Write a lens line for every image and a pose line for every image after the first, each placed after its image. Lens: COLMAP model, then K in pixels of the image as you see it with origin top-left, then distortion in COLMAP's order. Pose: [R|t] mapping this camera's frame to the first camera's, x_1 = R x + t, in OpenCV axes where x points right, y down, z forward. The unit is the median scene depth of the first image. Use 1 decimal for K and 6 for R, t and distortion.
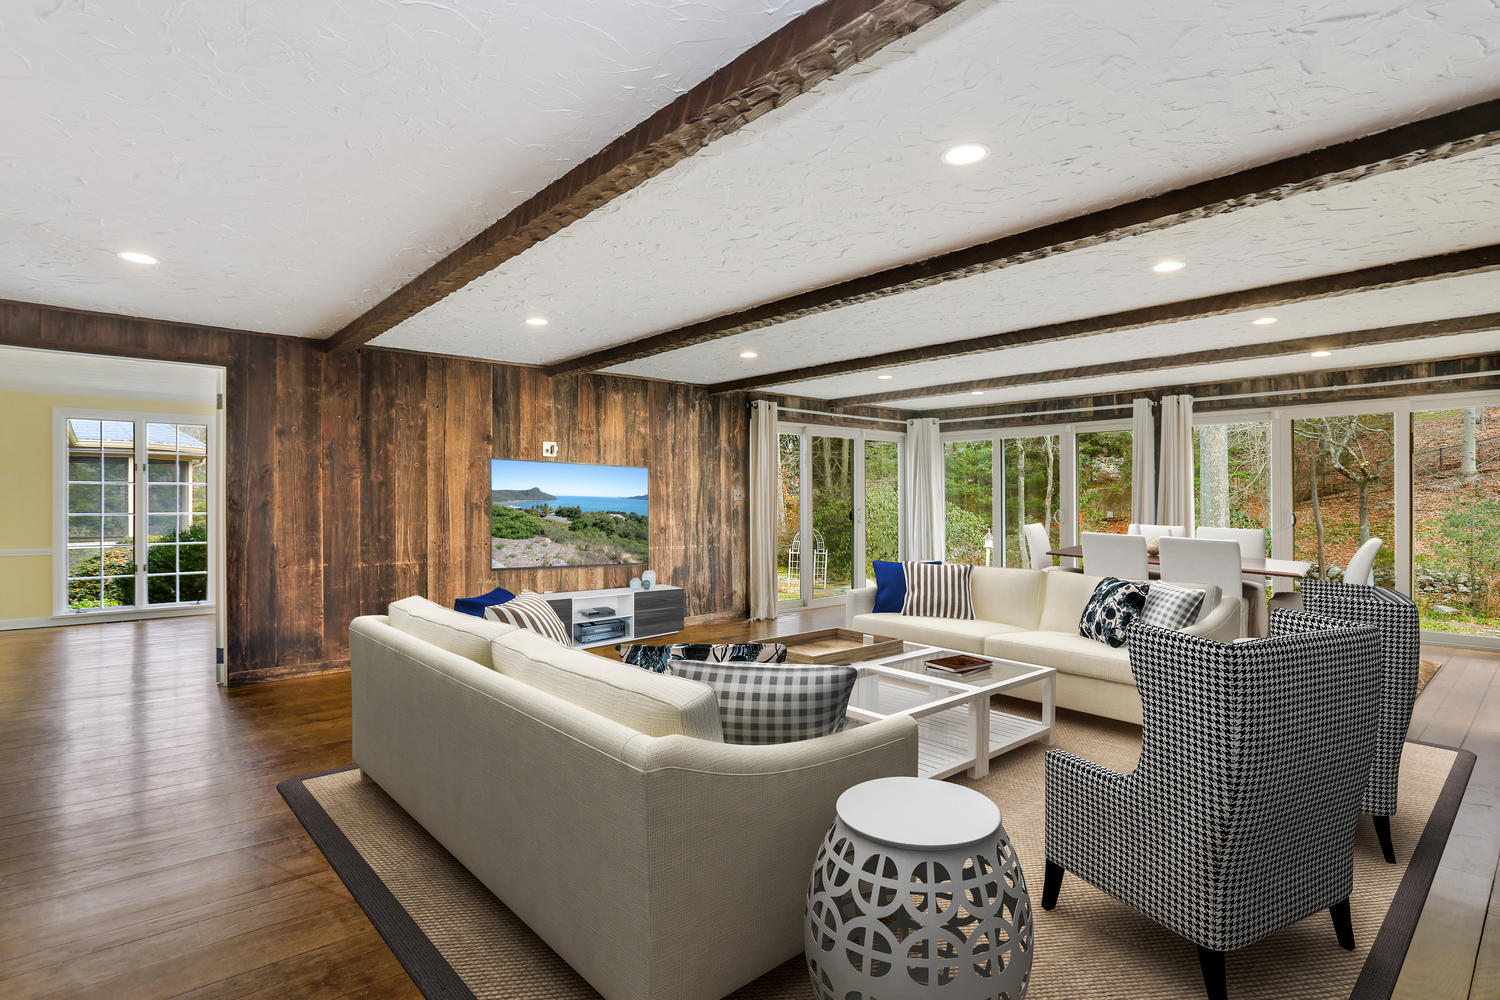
lens RADIAL K [[766.6, 0, 754.4], [0, 766.6, 498.0], [0, 0, 1]] dist [-0.036314, 0.002681]
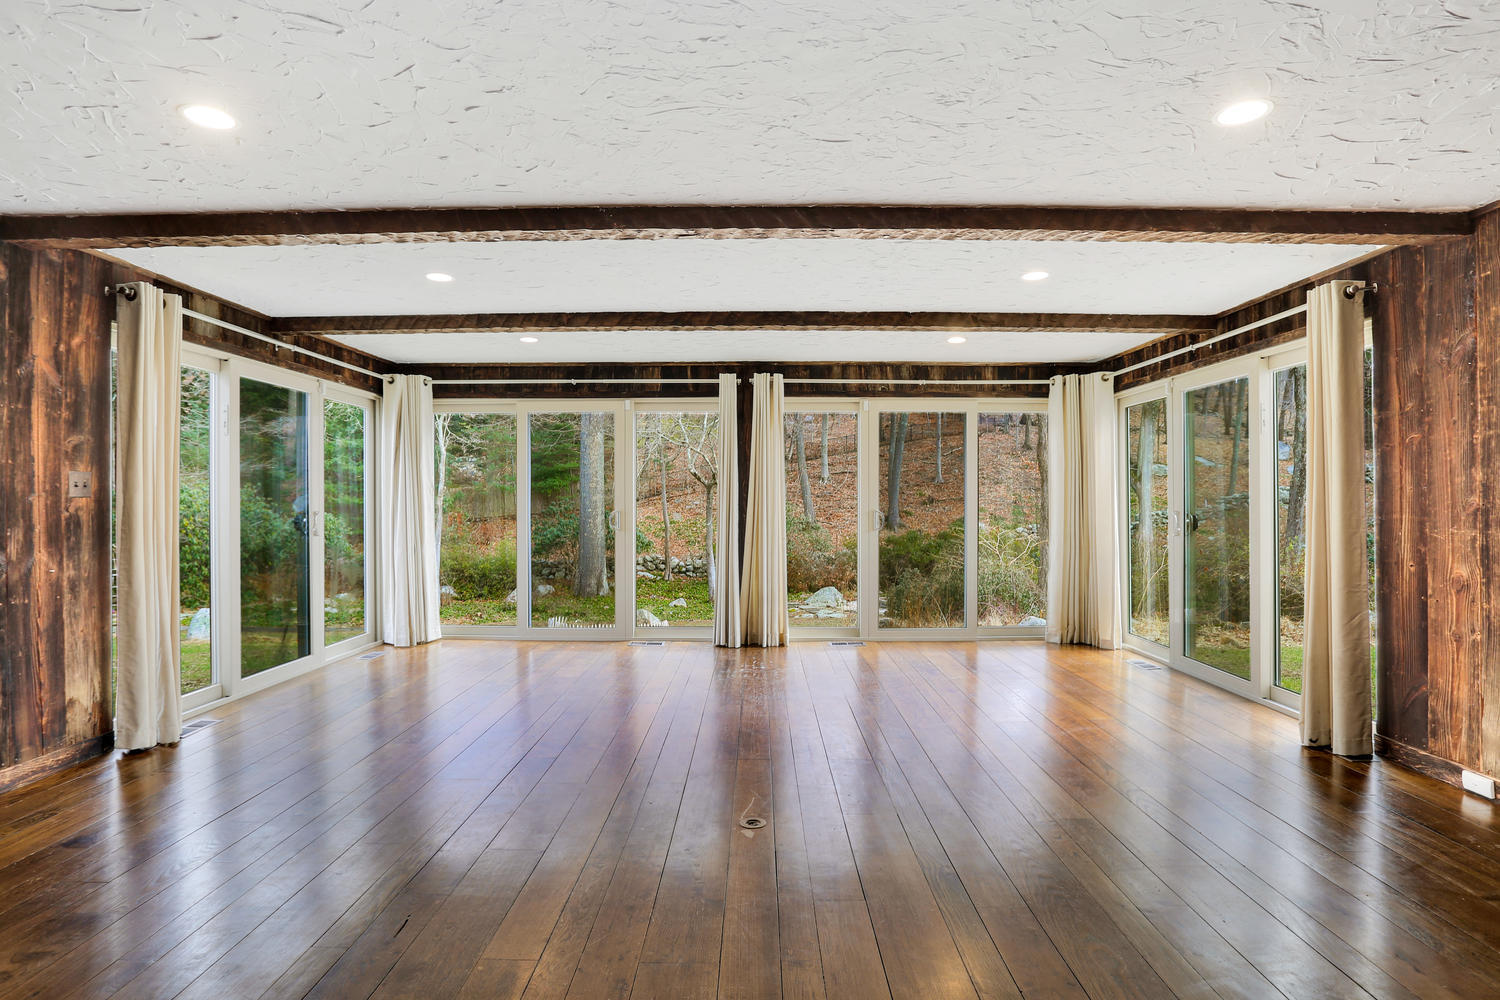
lens RADIAL K [[766.6, 0, 744.7], [0, 766.6, 497.7], [0, 0, 1]] dist [-0.036314, 0.002681]
pose [[0.677218, 0.004530, 0.735768, -0.079060], [-0.003812, 0.999989, -0.002649, 0.003540], [-0.735772, -0.001011, 0.677228, 0.421786]]
